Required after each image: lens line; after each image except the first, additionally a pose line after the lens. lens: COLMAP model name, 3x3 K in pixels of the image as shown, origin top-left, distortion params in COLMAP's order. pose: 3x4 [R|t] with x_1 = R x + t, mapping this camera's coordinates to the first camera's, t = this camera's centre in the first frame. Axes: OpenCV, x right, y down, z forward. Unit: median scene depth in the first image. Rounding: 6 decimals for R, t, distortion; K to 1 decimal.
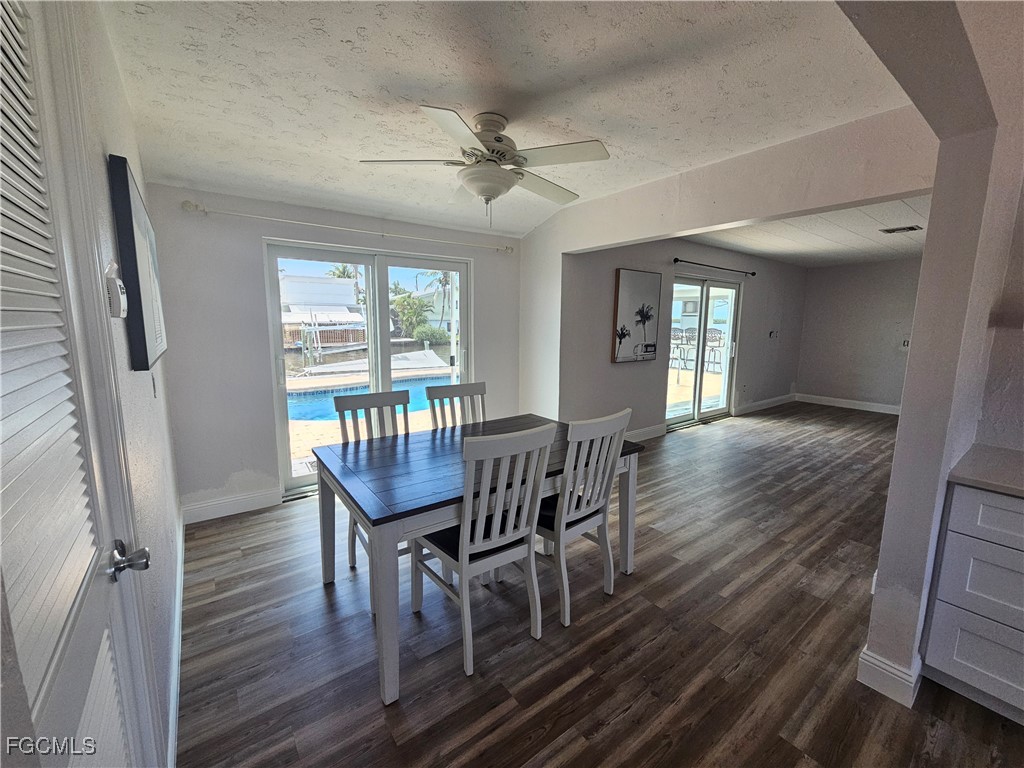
lens RADIAL K [[422.0, 0, 513.3], [0, 422.0, 381.1], [0, 0, 1]] dist [-0.001937, -0.000154]
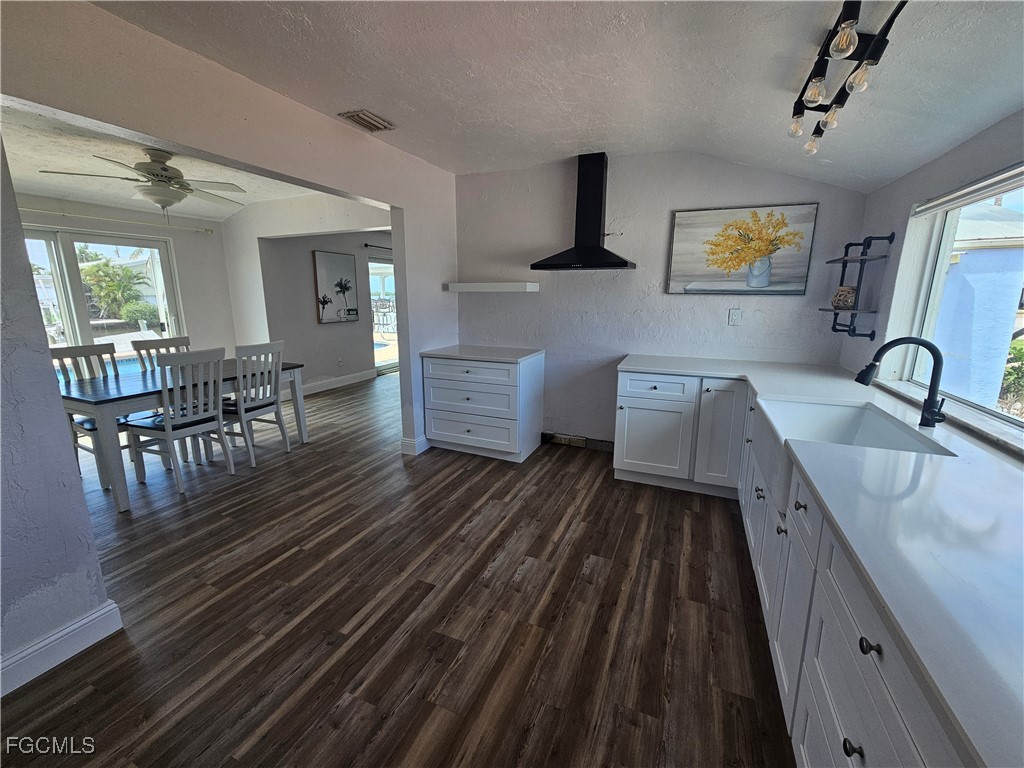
lens RADIAL K [[422.0, 0, 513.3], [0, 422.0, 381.1], [0, 0, 1]] dist [-0.001937, -0.000154]
pose [[0.871428, -0.109231, 0.478207, 0.114099], [0.079617, 0.993460, 0.081840, 0.074134], [-0.484020, -0.033244, 0.874425, -0.438343]]
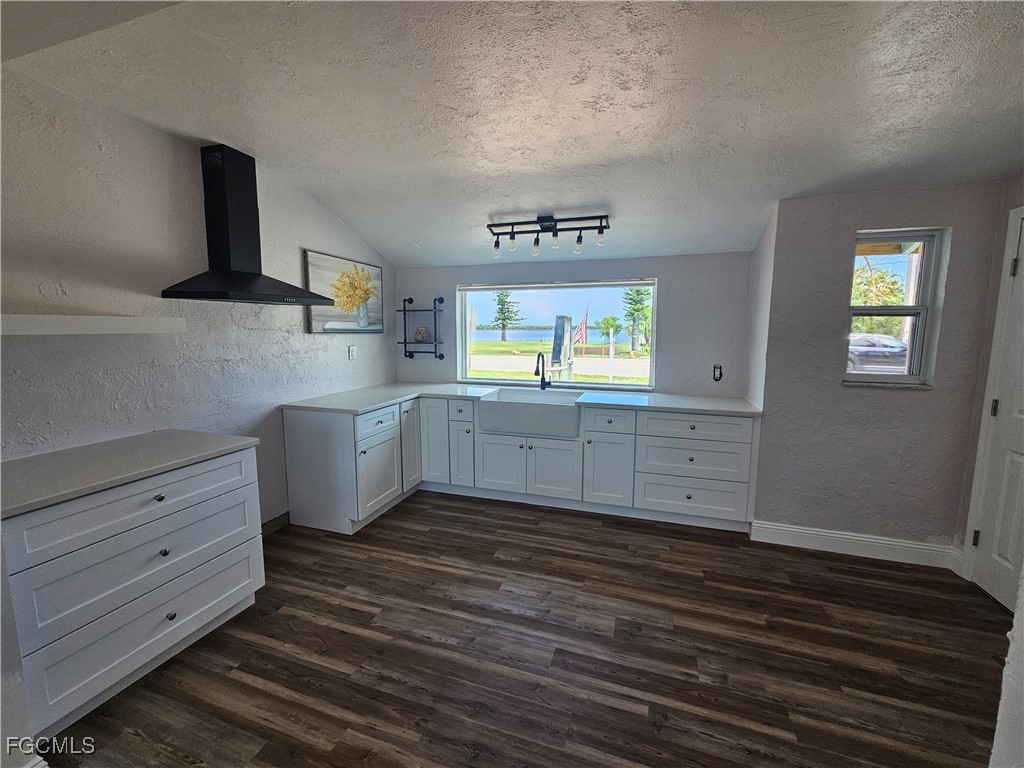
lens RADIAL K [[422.0, 0, 513.3], [0, 422.0, 381.1], [0, 0, 1]] dist [-0.001937, -0.000154]
pose [[-0.563433, -0.113849, 0.818279, -0.053068], [0.114178, 0.970224, 0.213608, -0.028174], [-0.818234, 0.213784, -0.533658, 0.184683]]
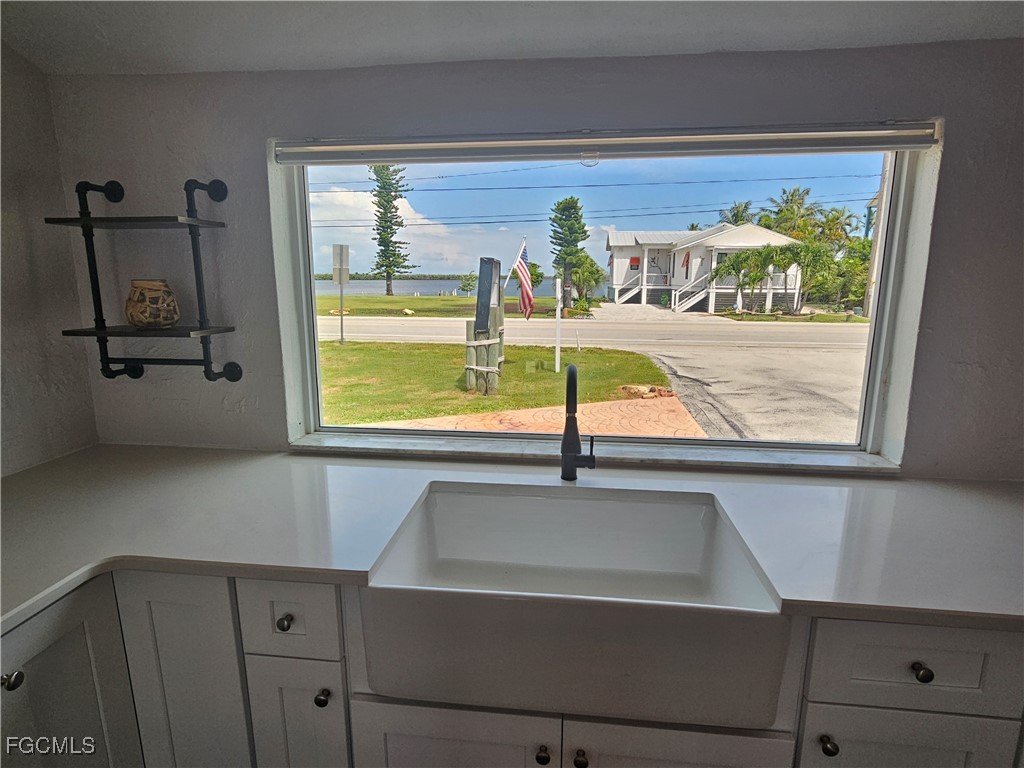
lens RADIAL K [[528.8, 0, 512.0], [0, 528.8, 384.0], [0, 0, 1]] dist [-0.002996, -0.000480]
pose [[-0.719460, -0.147619, 0.678665, 0.396554], [0.093116, 0.947828, 0.304879, 0.011743], [-0.688264, 0.282542, -0.668179, -0.071543]]
